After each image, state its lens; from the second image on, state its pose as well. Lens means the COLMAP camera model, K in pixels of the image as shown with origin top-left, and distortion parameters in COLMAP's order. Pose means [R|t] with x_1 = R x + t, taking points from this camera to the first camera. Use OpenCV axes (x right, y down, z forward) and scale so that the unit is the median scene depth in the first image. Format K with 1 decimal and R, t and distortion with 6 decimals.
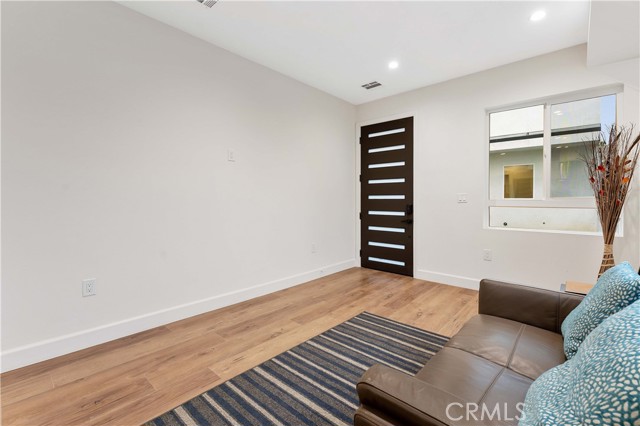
lens RADIAL K [[293.9, 0, 322.2], [0, 293.9, 210.6], [0, 0, 1]] dist [-0.009731, 0.000302]
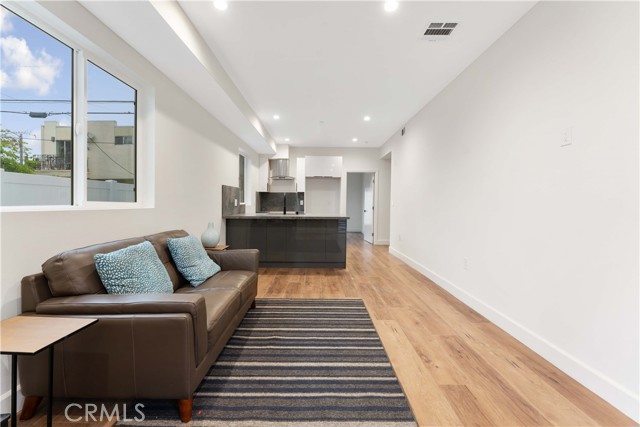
lens RADIAL K [[257.3, 0, 315.8], [0, 257.3, 205.1], [0, 0, 1]] dist [-0.018261, -0.000630]
pose [[-0.756528, -0.001419, -0.653960, 0.705780], [-0.031899, 0.998887, 0.034734, -0.064846], [0.653183, 0.047138, -0.755731, 1.590743]]
